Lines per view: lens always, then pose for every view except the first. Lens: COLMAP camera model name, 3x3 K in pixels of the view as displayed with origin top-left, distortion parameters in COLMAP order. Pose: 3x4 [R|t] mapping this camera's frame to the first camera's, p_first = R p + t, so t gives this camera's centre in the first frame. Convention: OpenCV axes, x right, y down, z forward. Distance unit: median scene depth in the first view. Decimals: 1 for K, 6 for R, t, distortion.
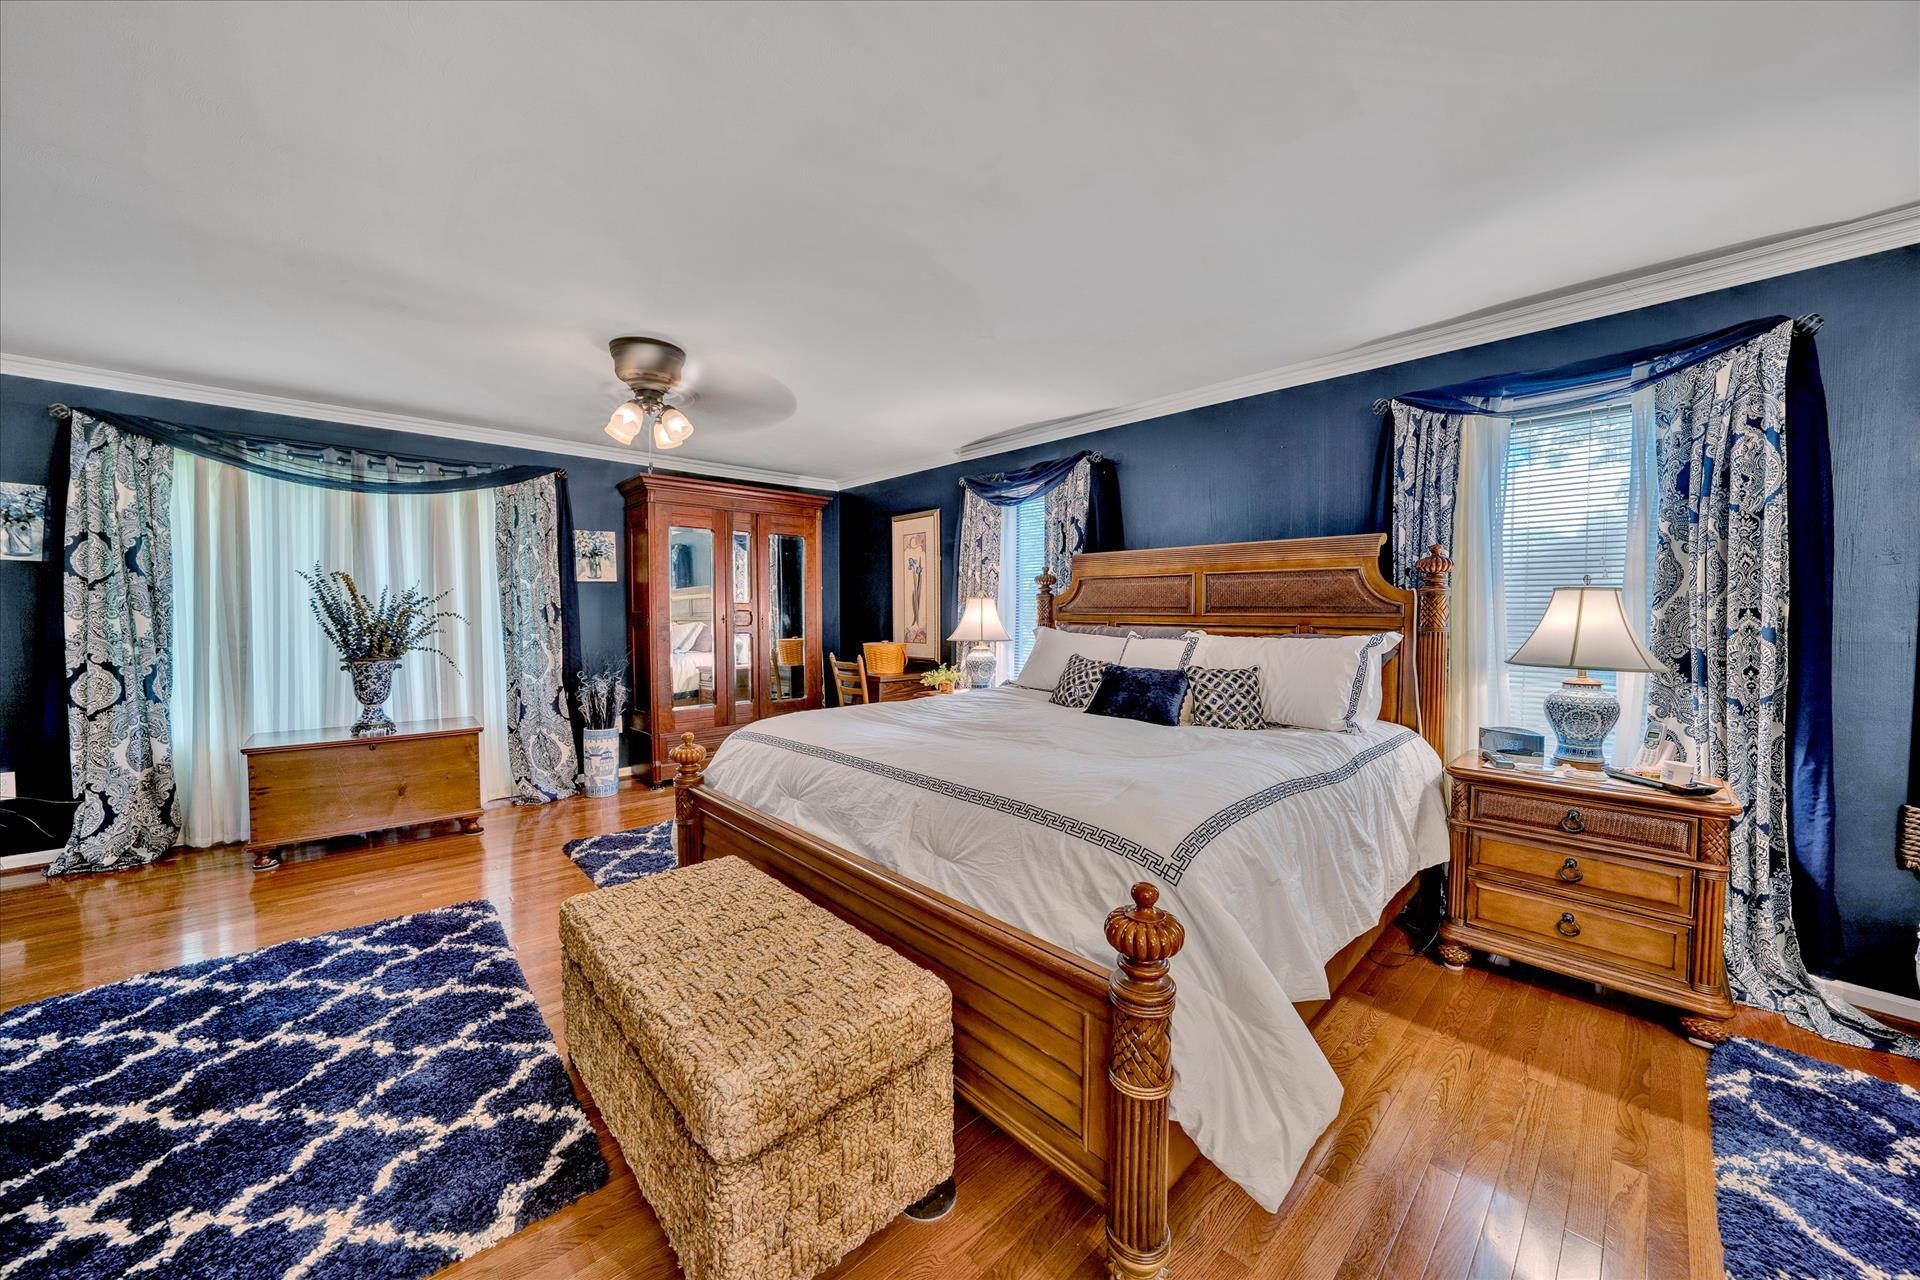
lens RADIAL K [[677.1, 0, 961.6], [0, 677.1, 639.7], [0, 0, 1]] dist [-0.020445, 0.004841]
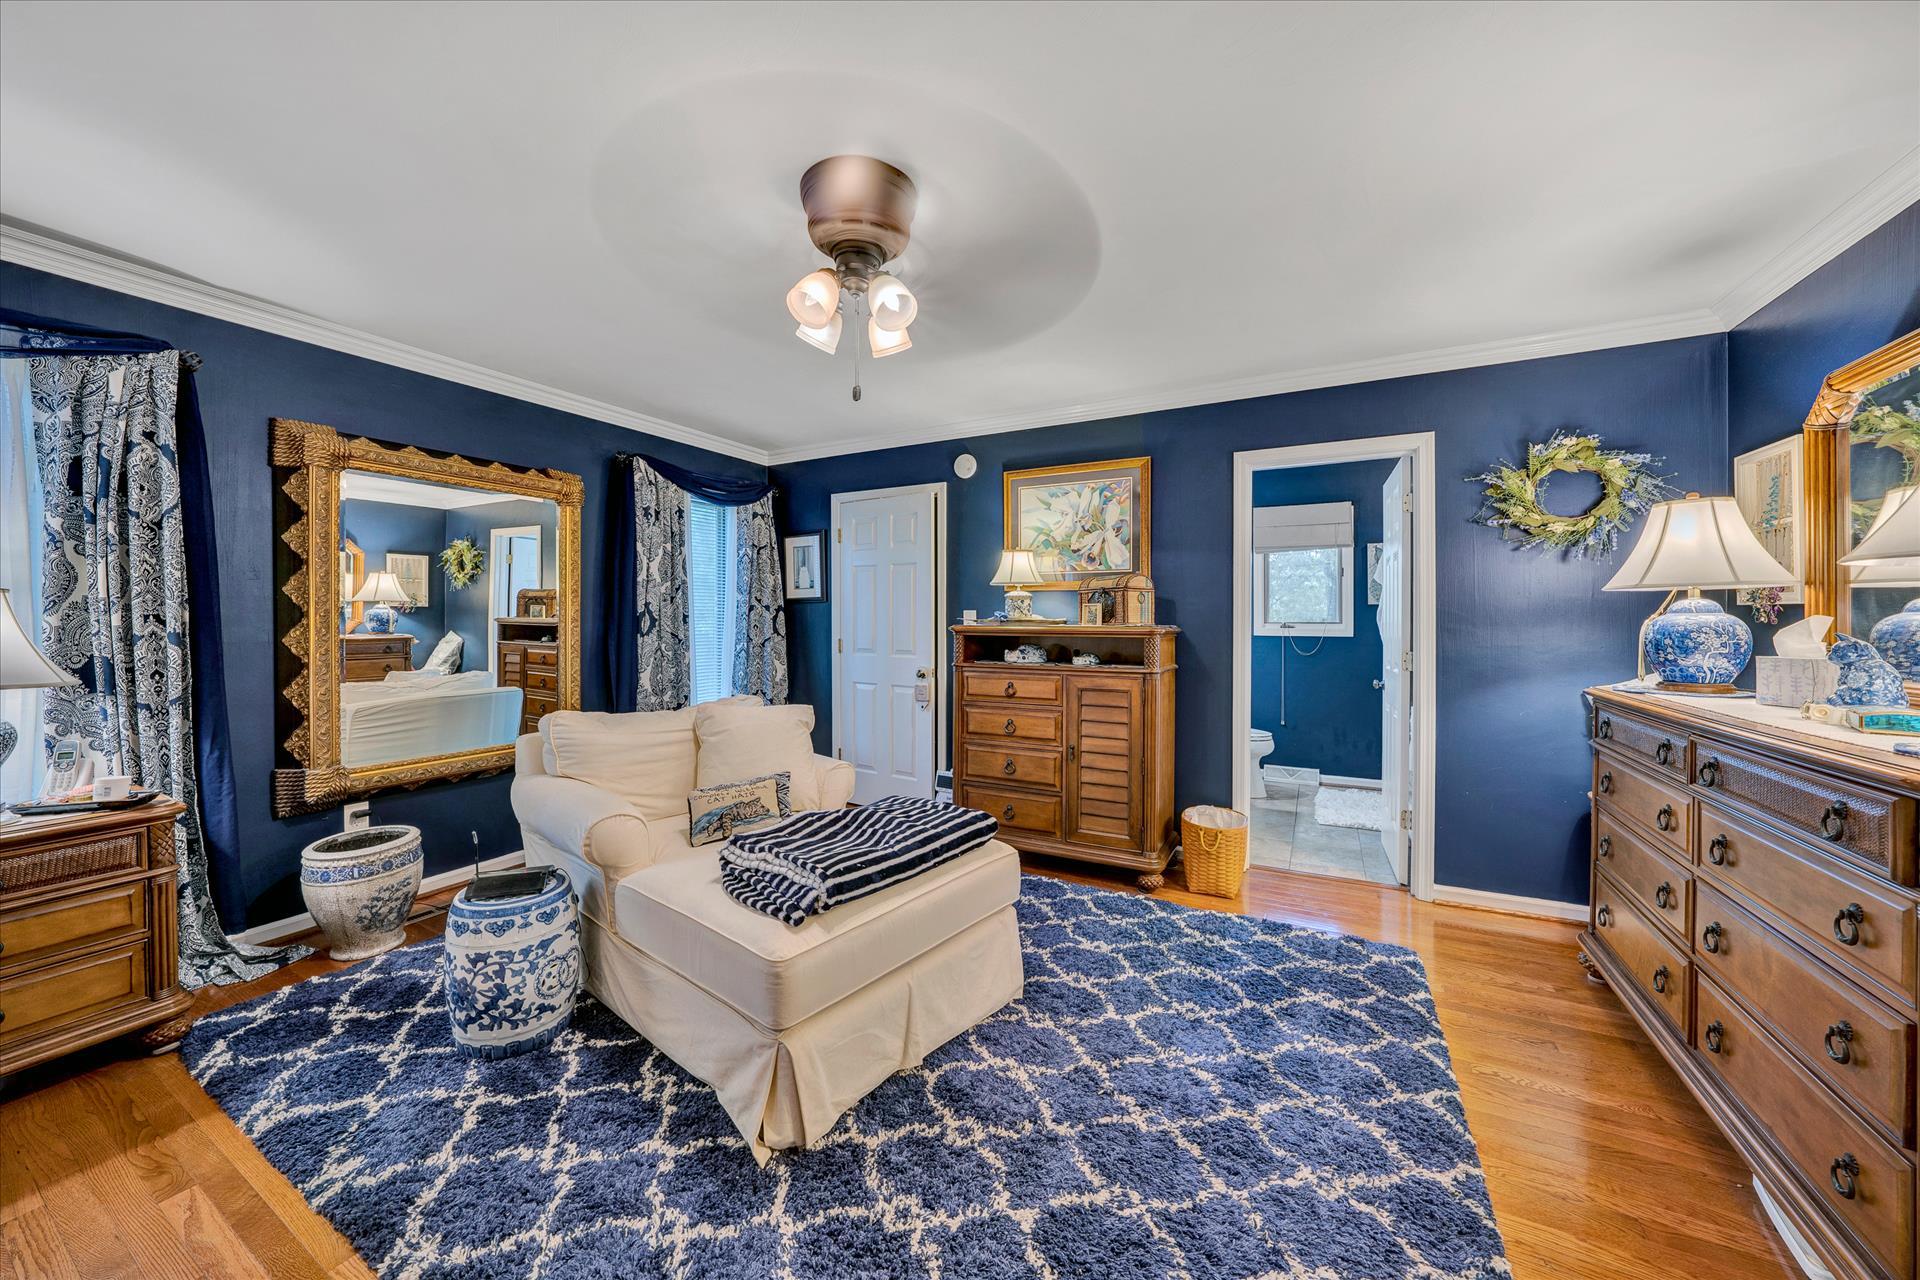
lens RADIAL K [[677.1, 0, 961.9], [0, 677.1, 623.9], [0, 0, 1]] dist [-0.020445, 0.004841]
pose [[-0.328011, -0.009304, 0.944628, -0.204830], [0.040411, 0.998898, 0.023871, -0.006334], [-0.943809, 0.046004, -0.327273, 0.156196]]
